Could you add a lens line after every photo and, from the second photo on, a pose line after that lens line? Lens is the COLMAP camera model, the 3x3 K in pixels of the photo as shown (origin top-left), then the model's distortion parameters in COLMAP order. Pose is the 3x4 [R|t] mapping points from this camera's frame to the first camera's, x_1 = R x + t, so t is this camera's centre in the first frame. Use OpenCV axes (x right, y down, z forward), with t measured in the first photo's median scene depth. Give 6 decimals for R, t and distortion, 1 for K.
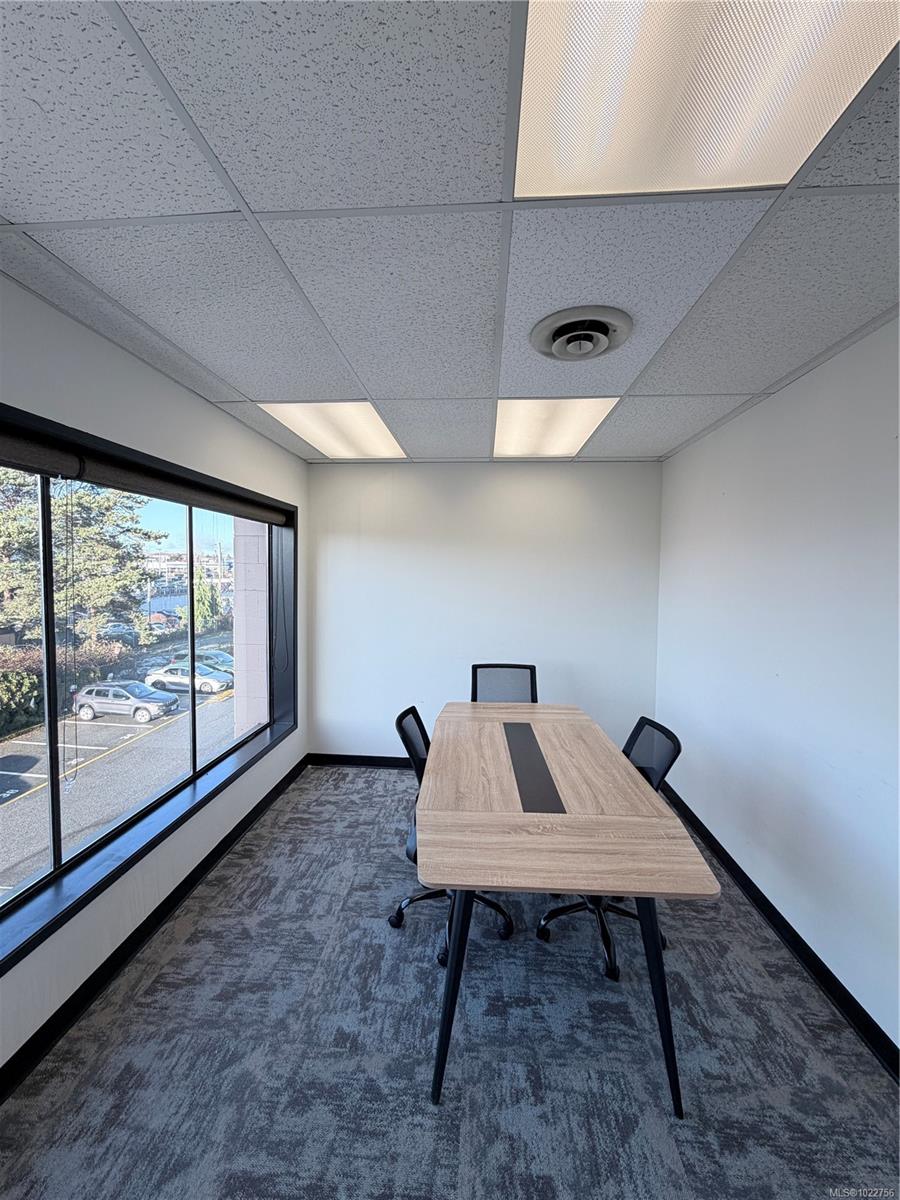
lens RADIAL K [[477.7, 0, 449.7], [0, 477.7, 597.3], [0, 0, 1]] dist [0.000272, -0.000077]
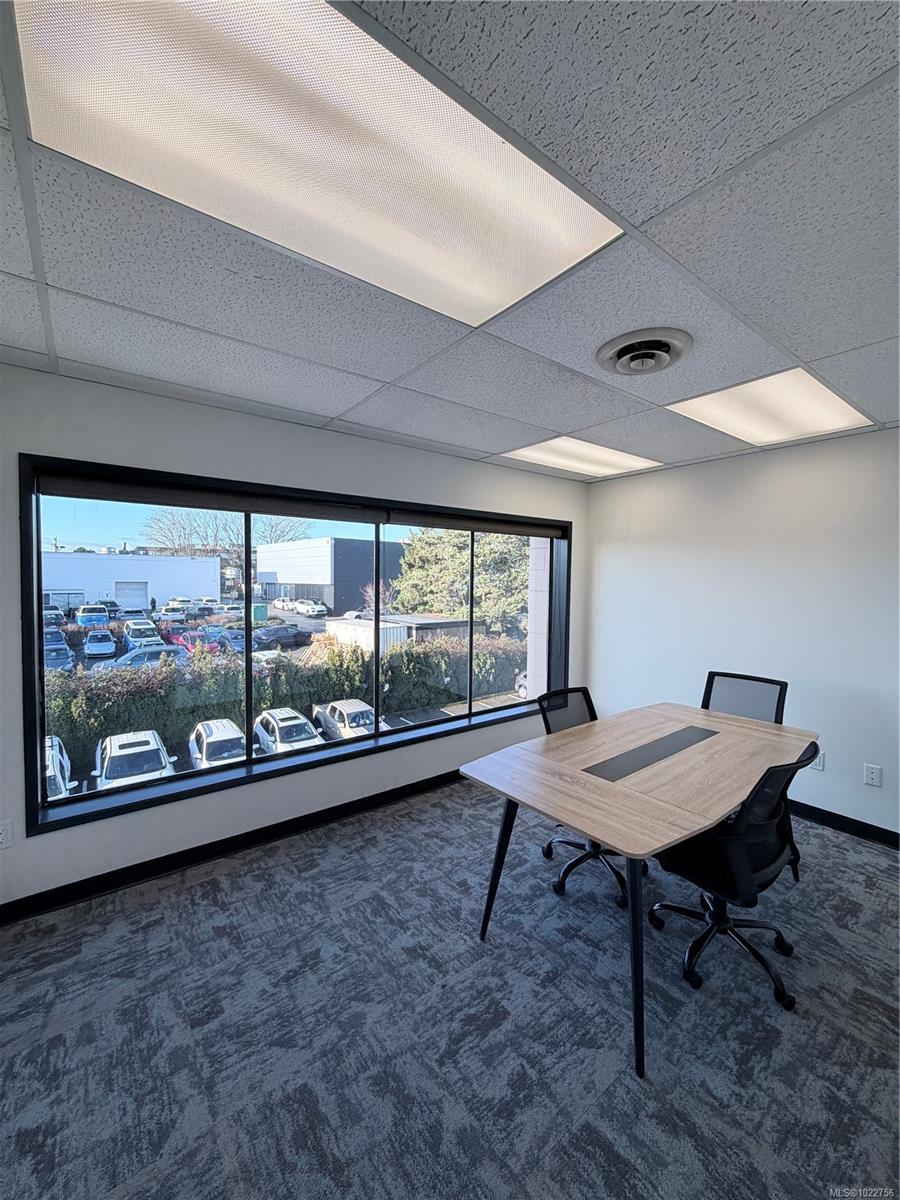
lens RADIAL K [[477.7, 0, 446.5], [0, 477.7, 597.4], [0, 0, 1]] dist [0.000272, -0.000077]
pose [[0.661257, 0.025996, -0.749709, 0.646365], [-0.042693, 0.999084, -0.003013, 0.030659], [0.748943, 0.034000, 0.661761, -0.040673]]
